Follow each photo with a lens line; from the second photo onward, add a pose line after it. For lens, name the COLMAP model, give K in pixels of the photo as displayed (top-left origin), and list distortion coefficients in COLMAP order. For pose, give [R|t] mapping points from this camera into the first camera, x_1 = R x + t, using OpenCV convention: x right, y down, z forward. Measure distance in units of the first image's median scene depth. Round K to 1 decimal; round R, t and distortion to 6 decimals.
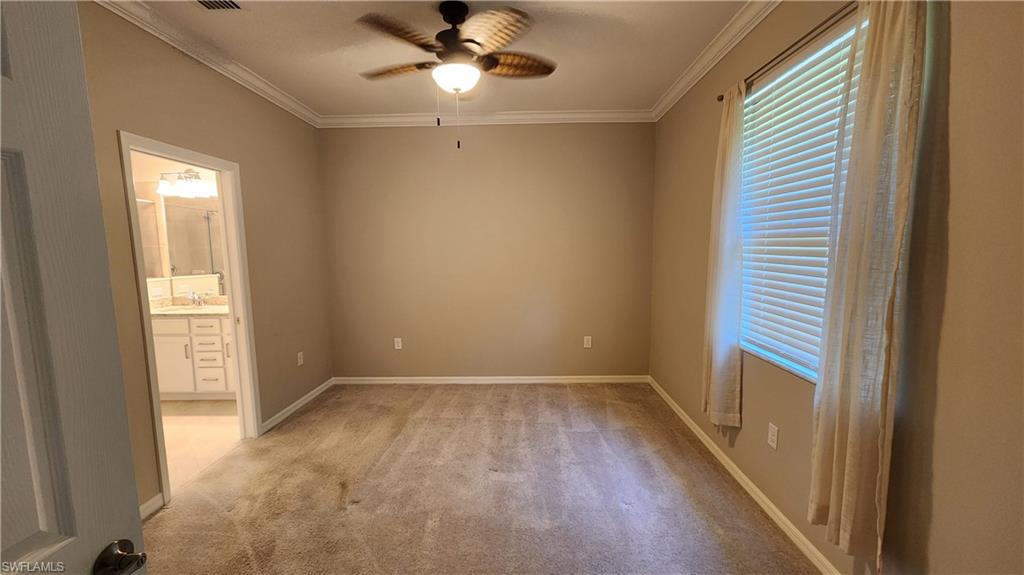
lens RADIAL K [[416.4, 0, 515.8], [0, 416.4, 294.4], [0, 0, 1]] dist [0.002006, 0.000318]
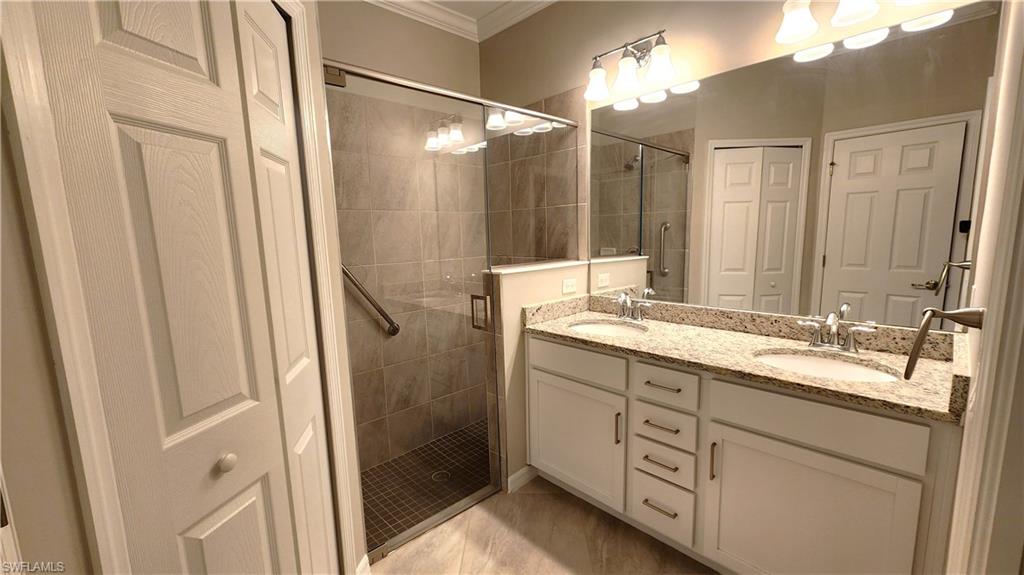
lens RADIAL K [[416.4, 0, 515.8], [0, 416.4, 290.1], [0, 0, 1]] dist [0.002006, 0.000318]
pose [[0.705185, 0.089580, -0.703341, -0.557253], [-0.060390, 0.995970, 0.066301, -0.036098], [0.706446, -0.004280, 0.707754, 0.595882]]
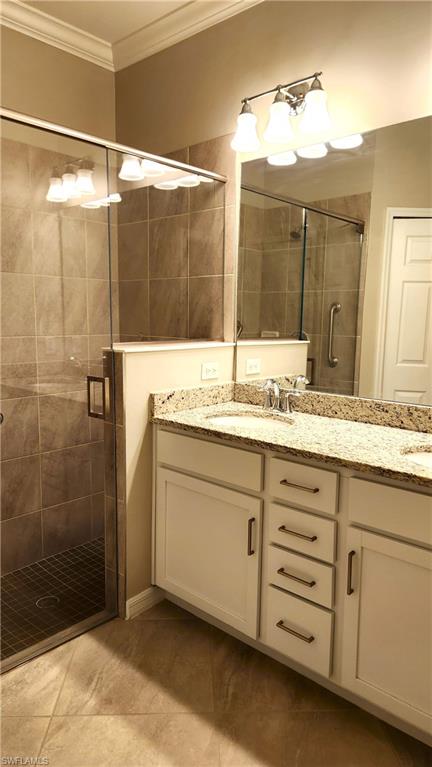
lens RADIAL K [[513.6, 0, 211.5], [0, 513.6, 379.4], [0, 0, 1]] dist [0.074806, -0.067859]
pose [[0.748389, 0.104700, -0.654945, -0.513717], [-0.095966, 0.994164, 0.049270, -0.027618], [0.656281, 0.025979, 0.754069, 0.605482]]
